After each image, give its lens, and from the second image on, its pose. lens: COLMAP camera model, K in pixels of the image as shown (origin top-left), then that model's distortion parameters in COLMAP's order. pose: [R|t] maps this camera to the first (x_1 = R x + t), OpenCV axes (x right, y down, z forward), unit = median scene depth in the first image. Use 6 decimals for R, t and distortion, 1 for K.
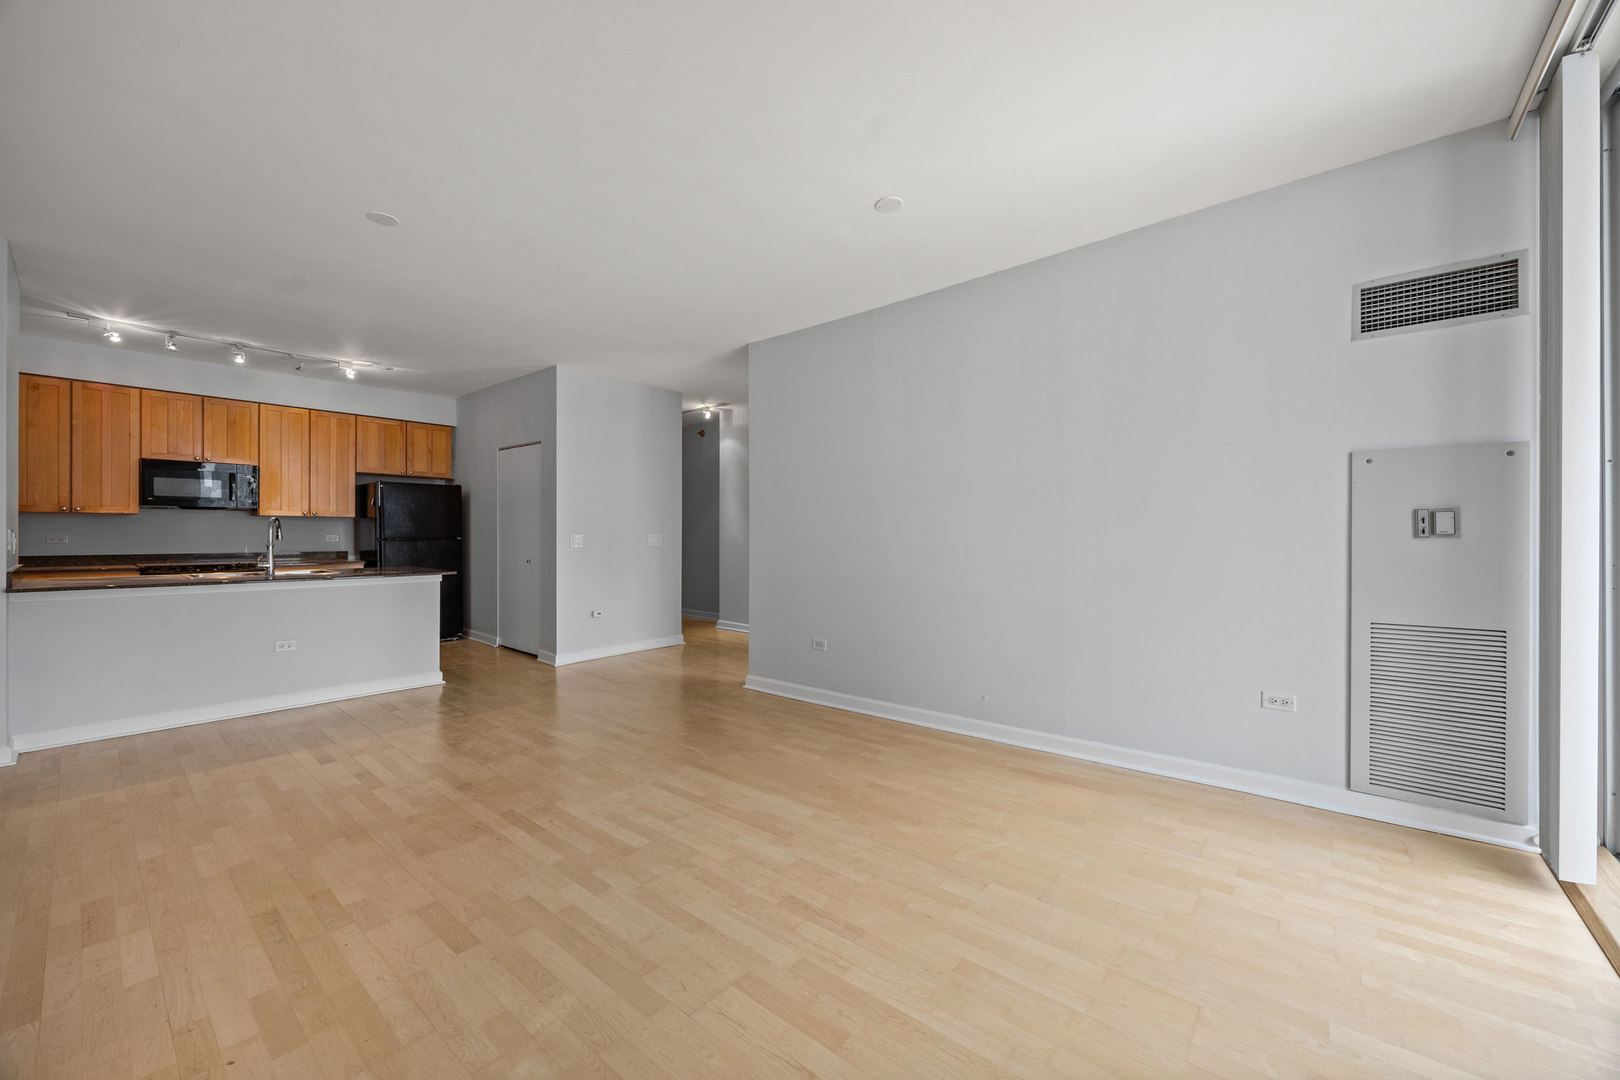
lens RADIAL K [[618.5, 0, 812.0], [0, 618.5, 533.2], [0, 0, 1]] dist [-0.001164, 0.000180]
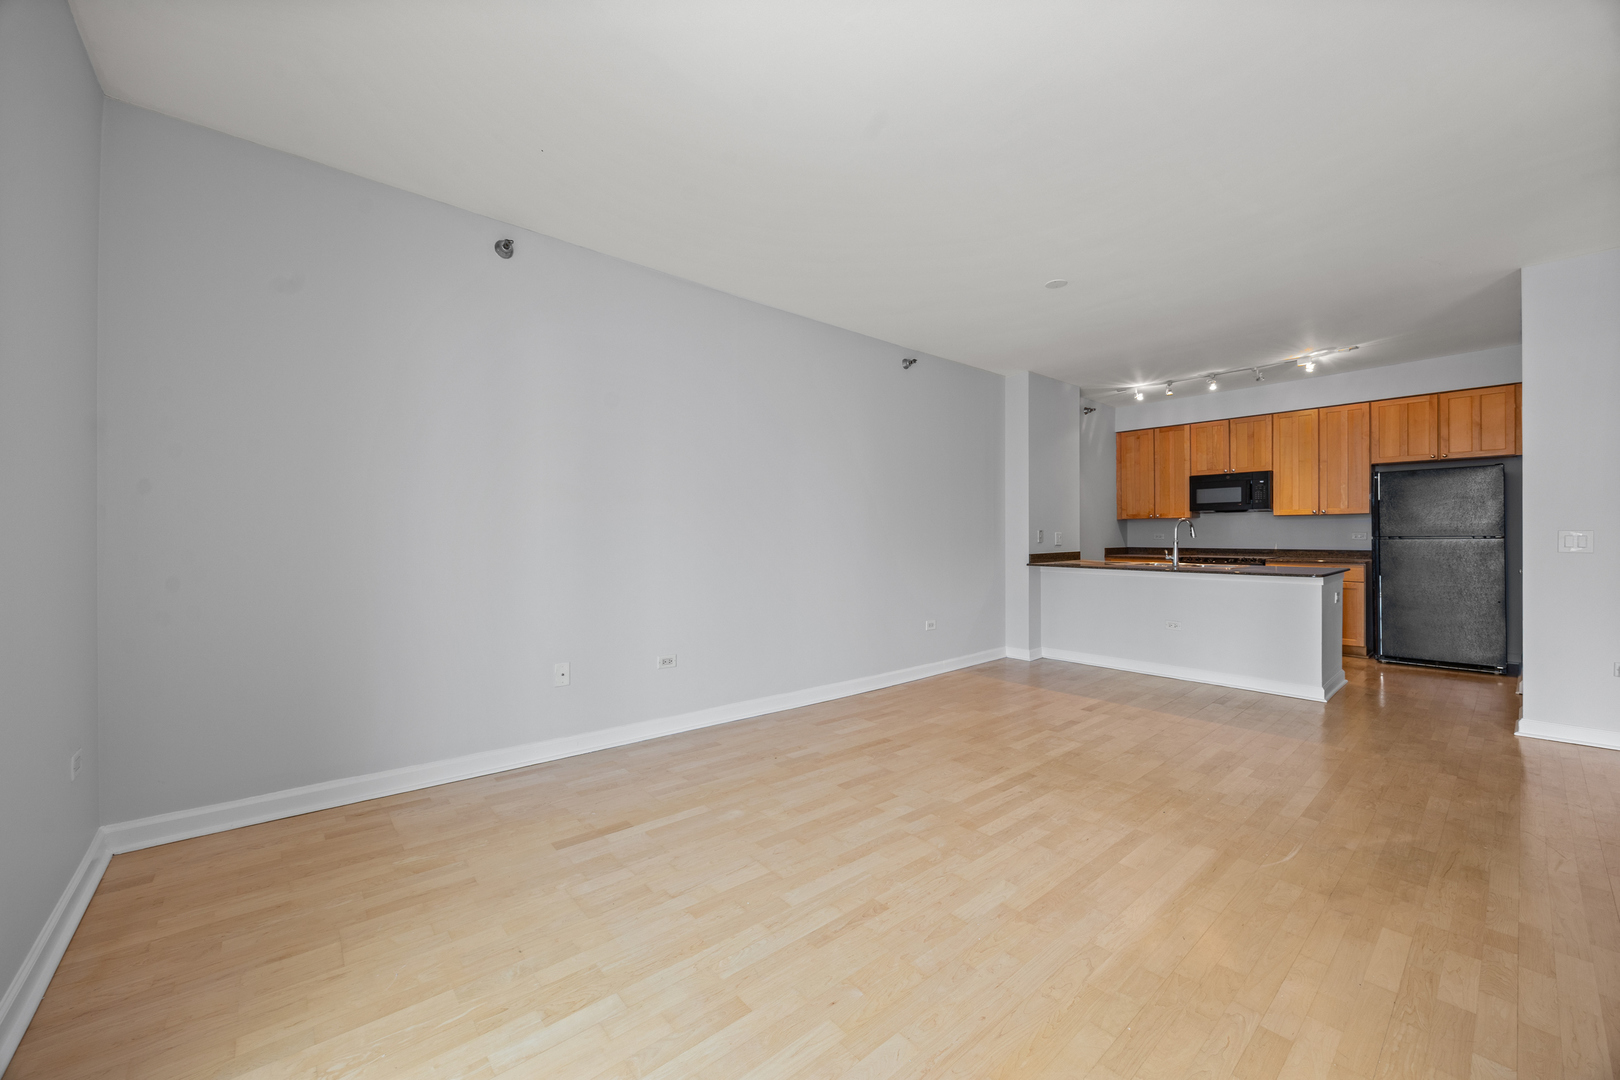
lens RADIAL K [[618.5, 0, 812.0], [0, 618.5, 533.2], [0, 0, 1]] dist [-0.001164, 0.000180]
pose [[-0.163533, -0.002819, -0.986534, 0.527740], [0.006259, 0.999973, -0.003895, 0.003382], [0.986518, -0.006812, -0.163511, 0.588923]]
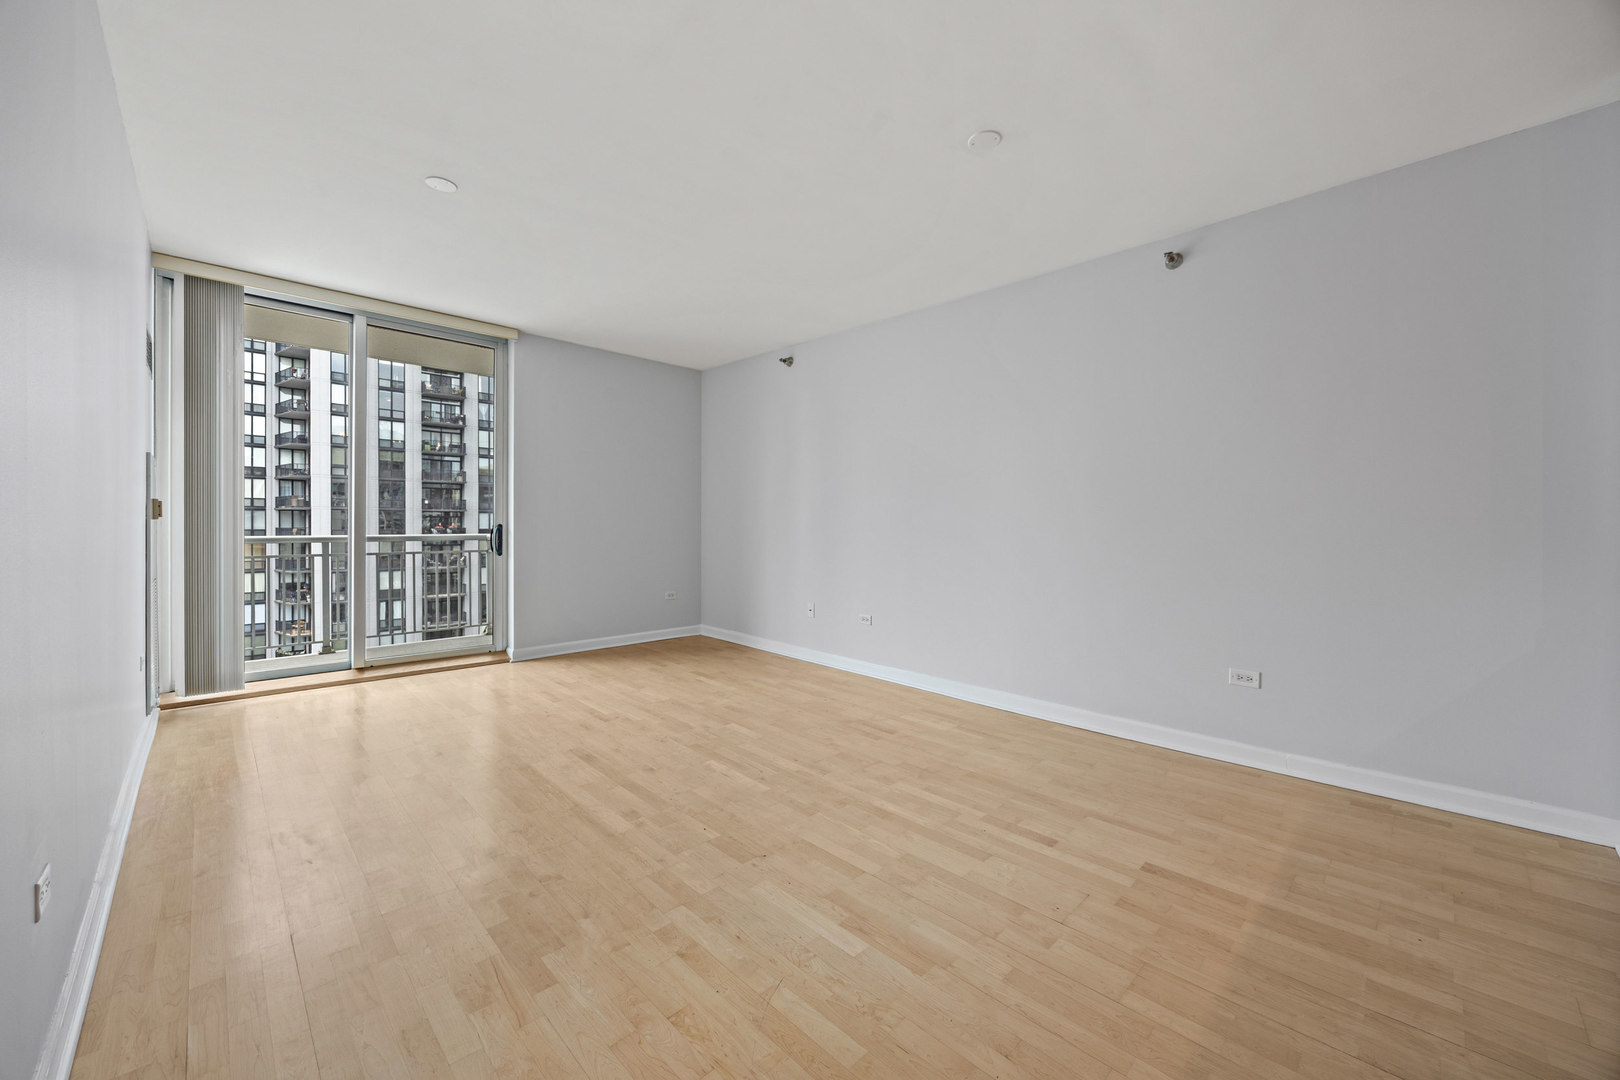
lens RADIAL K [[618.5, 0, 812.0], [0, 618.5, 533.2], [0, 0, 1]] dist [-0.001164, 0.000180]
pose [[-0.993293, -0.002819, 0.115593, -0.460567], [-0.003035, 0.999994, -0.001698, 0.020253], [-0.115588, -0.002037, -0.993295, 1.528965]]
